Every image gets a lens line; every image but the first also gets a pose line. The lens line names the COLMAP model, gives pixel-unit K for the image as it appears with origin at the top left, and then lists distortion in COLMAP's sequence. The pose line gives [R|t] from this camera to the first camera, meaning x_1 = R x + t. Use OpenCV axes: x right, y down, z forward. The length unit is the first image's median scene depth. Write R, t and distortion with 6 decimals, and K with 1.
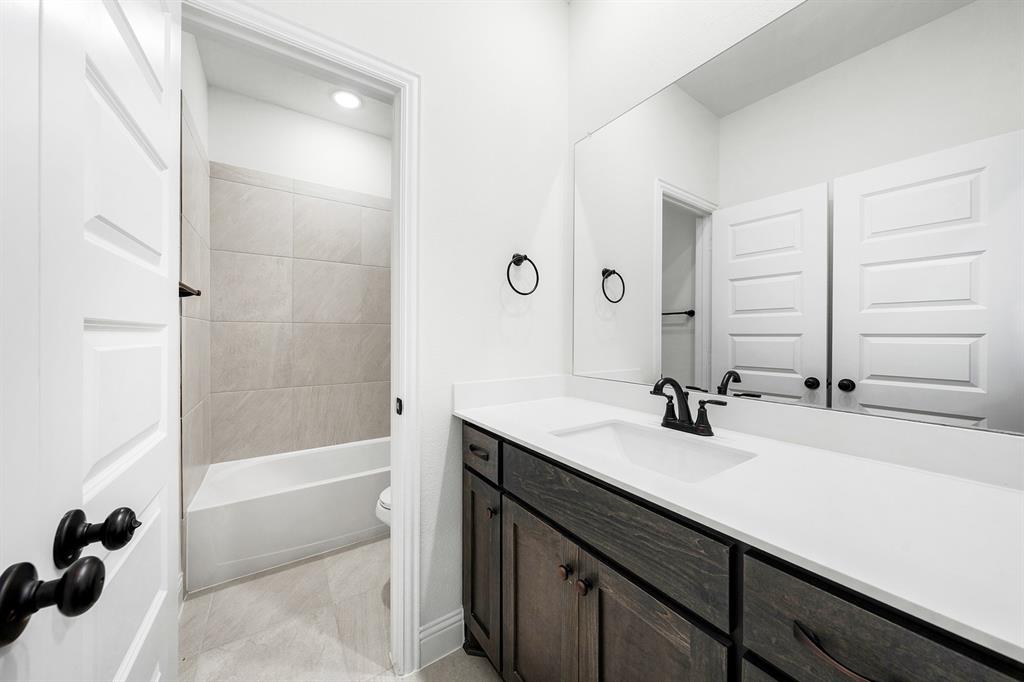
lens RADIAL K [[350.4, 0, 513.3], [0, 350.4, 338.2], [0, 0, 1]] dist [-0.000242, 0.000180]
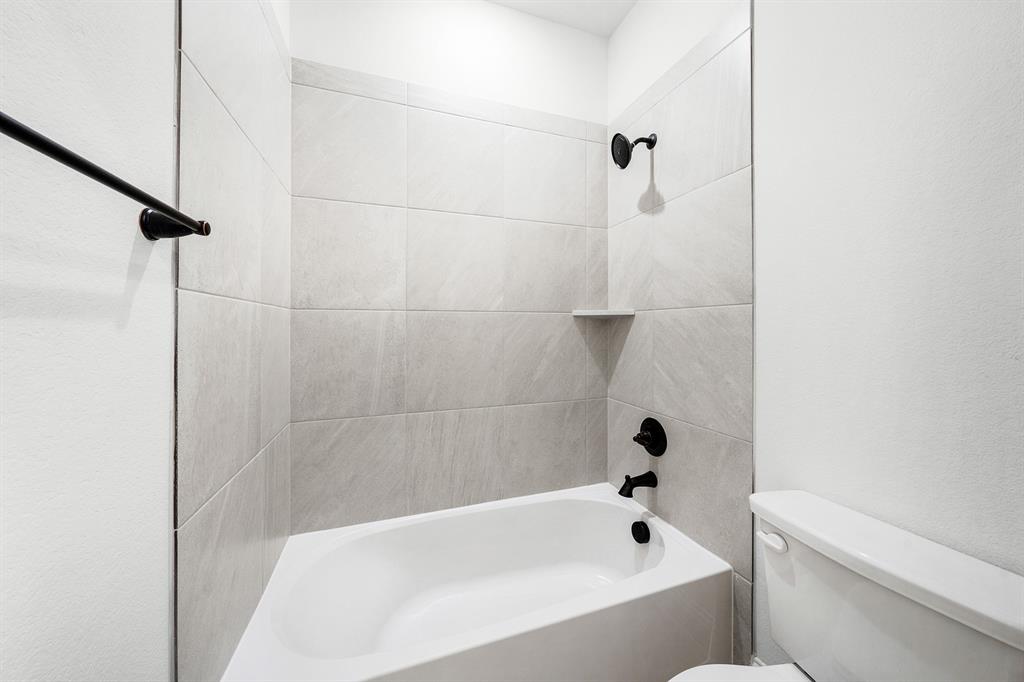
lens RADIAL K [[350.4, 0, 518.2], [0, 350.4, 325.5], [0, 0, 1]] dist [-0.000242, 0.000180]
pose [[0.970532, -0.005781, -0.240904, -0.298262], [0.001939, 0.999867, -0.016183, -0.006894], [0.240965, 0.015239, 0.970414, 0.461381]]
